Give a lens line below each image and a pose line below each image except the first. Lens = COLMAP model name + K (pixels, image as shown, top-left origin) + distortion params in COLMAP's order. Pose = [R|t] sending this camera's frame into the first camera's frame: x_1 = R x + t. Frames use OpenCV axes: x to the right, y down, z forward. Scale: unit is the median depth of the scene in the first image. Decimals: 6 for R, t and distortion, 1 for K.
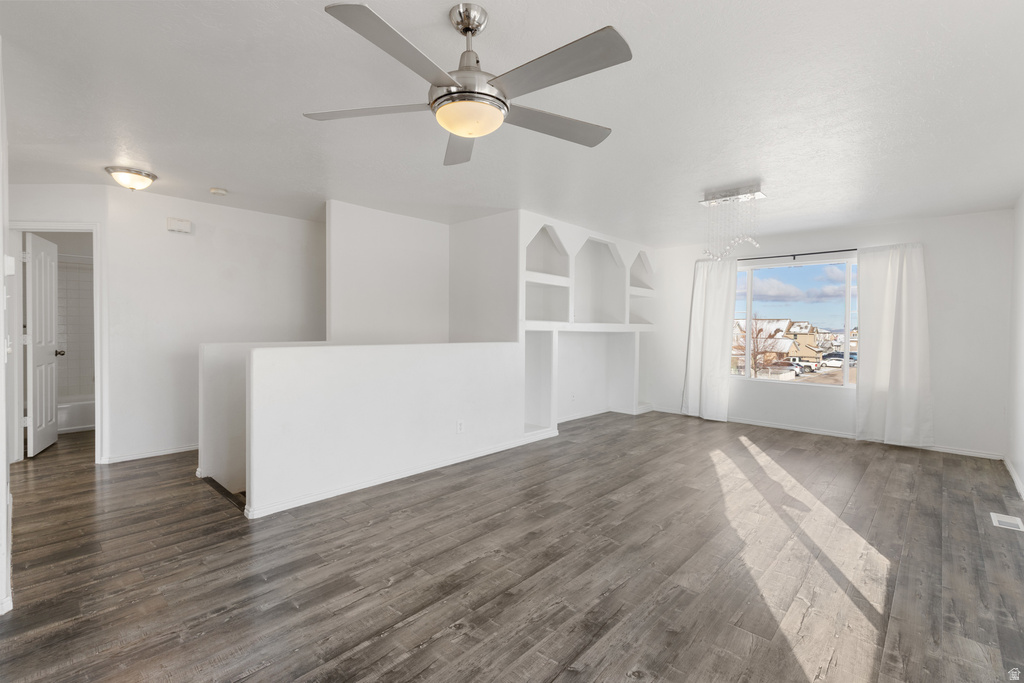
lens RADIAL K [[459.0, 0, 511.7], [0, 459.0, 335.6], [0, 0, 1]] dist [0.009784, -0.001814]
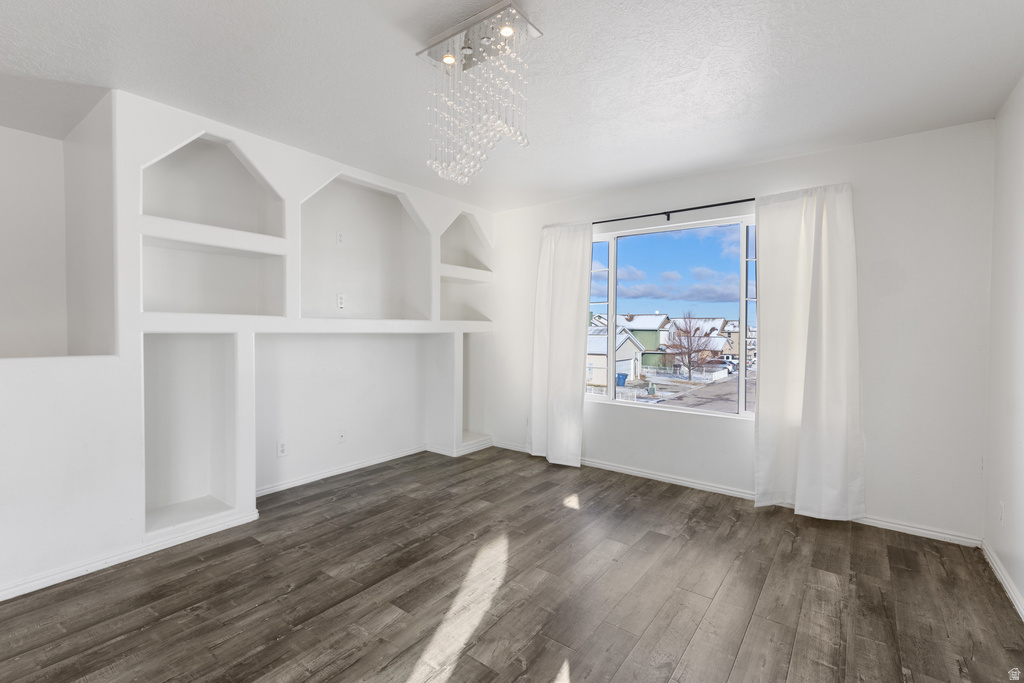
lens RADIAL K [[459.0, 0, 511.4], [0, 459.0, 335.9], [0, 0, 1]] dist [0.009784, -0.001814]
pose [[0.994559, -0.007335, 0.103919, 0.360442], [0.007250, 0.999973, 0.001190, -0.004219], [-0.103924, -0.000431, 0.994585, 0.420478]]
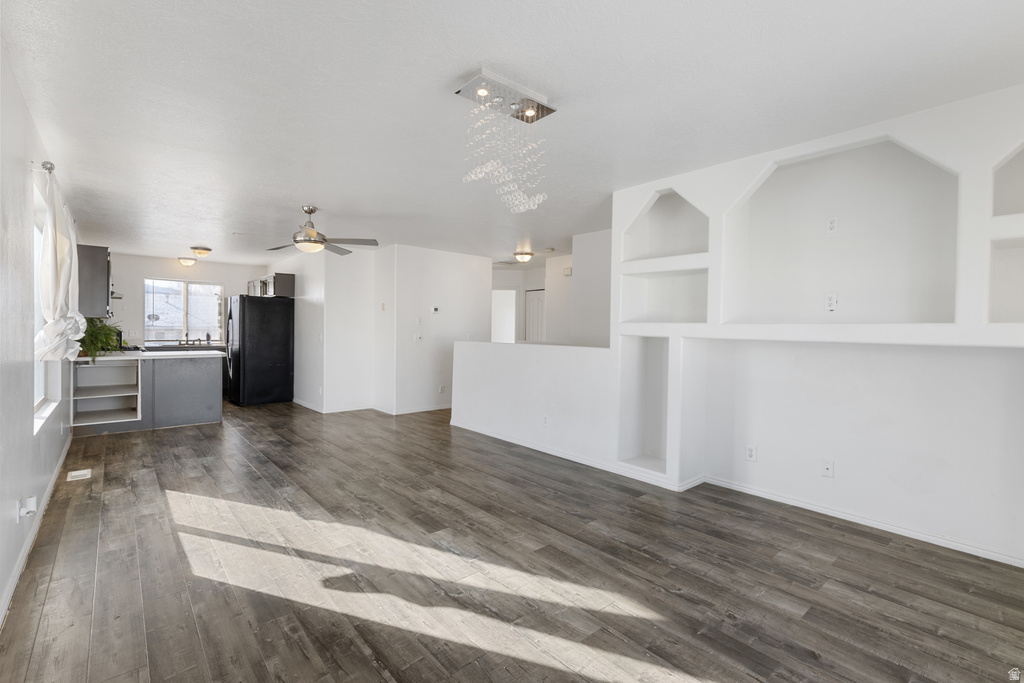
lens RADIAL K [[459.0, 0, 509.9], [0, 459.0, 339.4], [0, 0, 1]] dist [0.009784, -0.001814]
pose [[-0.111665, 0.008317, -0.993711, 0.813534], [-0.031589, 0.999430, 0.011914, -0.006864], [0.993244, 0.032721, -0.111339, 0.840300]]
